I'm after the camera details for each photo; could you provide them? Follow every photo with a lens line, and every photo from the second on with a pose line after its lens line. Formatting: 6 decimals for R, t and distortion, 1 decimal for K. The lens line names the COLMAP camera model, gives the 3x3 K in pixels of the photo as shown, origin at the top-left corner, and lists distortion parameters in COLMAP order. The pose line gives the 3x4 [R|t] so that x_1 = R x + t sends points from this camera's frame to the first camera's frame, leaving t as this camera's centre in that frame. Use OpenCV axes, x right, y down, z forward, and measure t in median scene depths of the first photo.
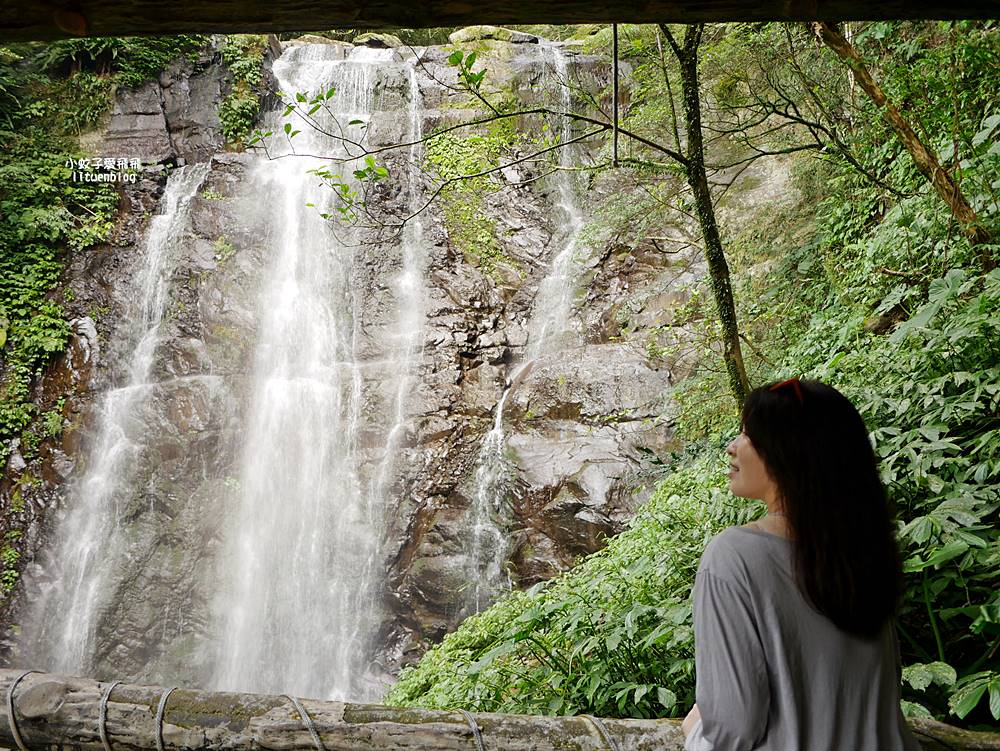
lens RADIAL K [[823.2, 0, 495.2], [0, 823.2, 375.5], [0, 0, 1]] dist [-0.046124, 0.019992]
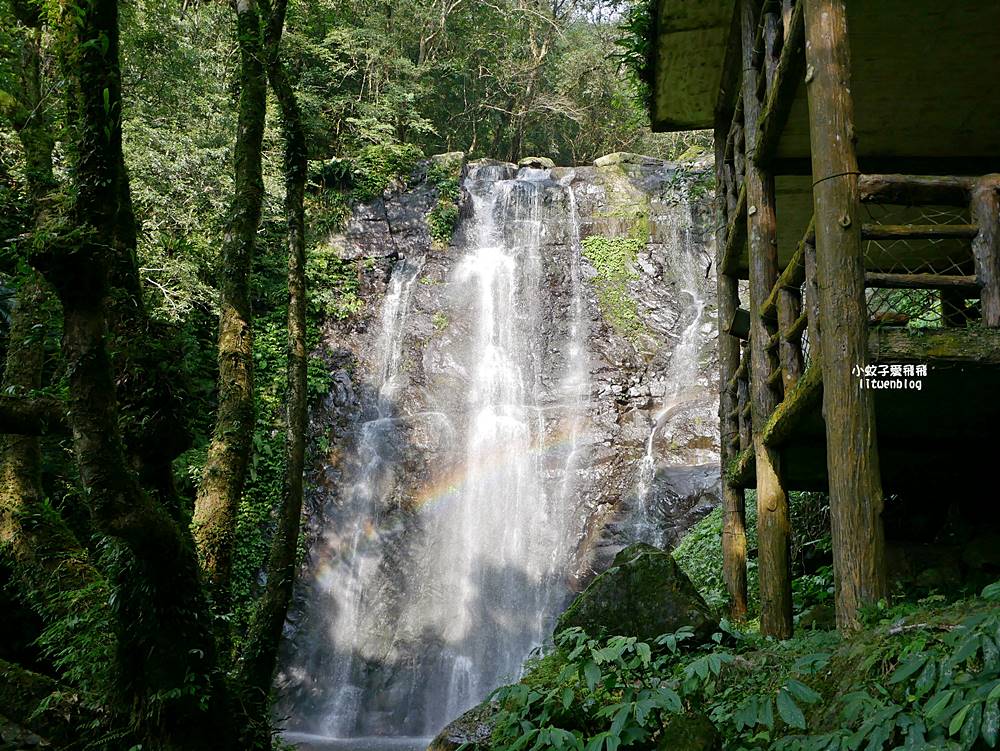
lens RADIAL K [[823.2, 0, 505.4], [0, 823.2, 377.6], [0, 0, 1]] dist [-0.046124, 0.019992]
pose [[0.998074, 0.014337, -0.060351, -0.149923], [-0.019595, 0.995976, -0.087453, 0.058621], [0.058855, 0.088467, 0.994339, -0.357400]]
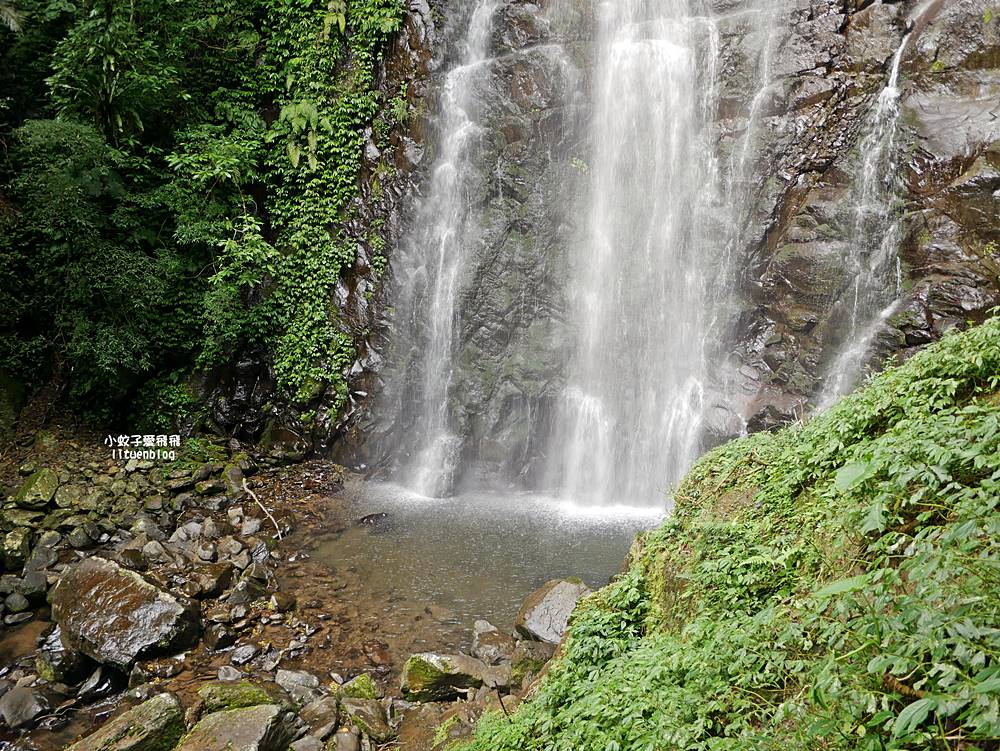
lens RADIAL K [[823.2, 0, 502.5], [0, 823.2, 372.8], [0, 0, 1]] dist [-0.046124, 0.019992]
pose [[0.929566, 0.059183, -0.363874, -0.045147], [0.079997, 0.931128, 0.355810, 0.011761], [0.359871, -0.359858, 0.860811, 0.072209]]
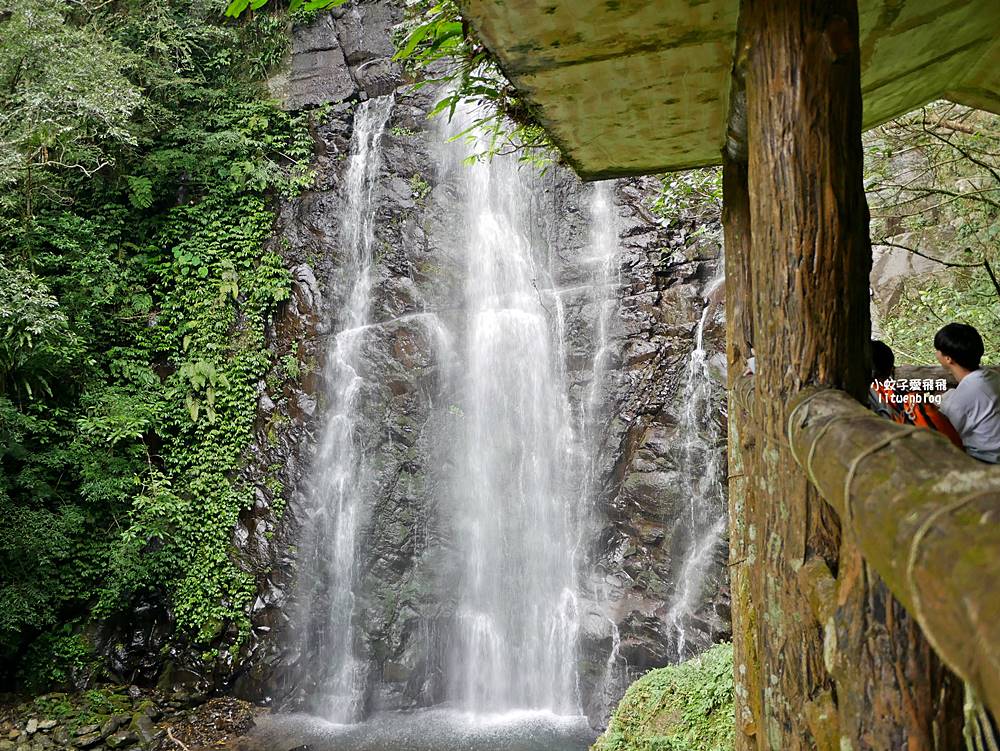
lens RADIAL K [[869.5, 0, 502.2], [0, 869.5, 374.4], [0, 0, 1]] dist [-0.046093, 0.017047]
pose [[0.988336, -0.048058, -0.144509, -0.085482], [0.074859, 0.979659, 0.186184, -0.125066], [0.132622, -0.194830, 0.971829, -0.111497]]
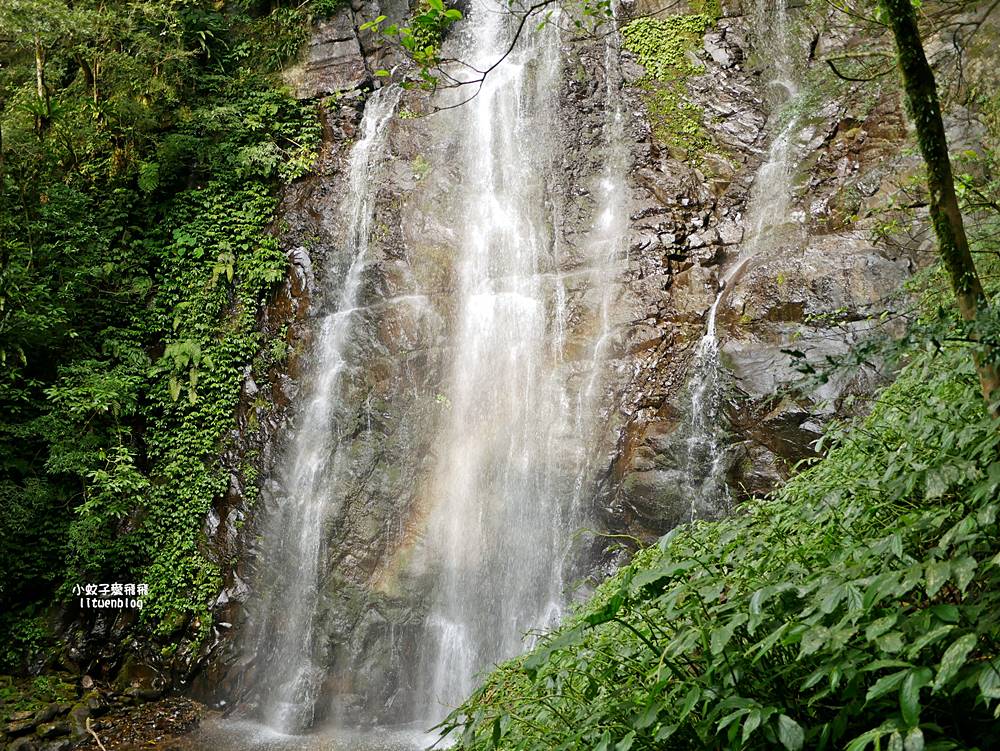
lens RADIAL K [[823.2, 0, 498.7], [0, 823.2, 373.4], [0, 0, 1]] dist [-0.046124, 0.019992]
pose [[0.962072, -0.033932, -0.270678, 0.021195], [0.061872, 0.993518, 0.095363, 0.004750], [0.265688, -0.108493, 0.957935, 0.045048]]
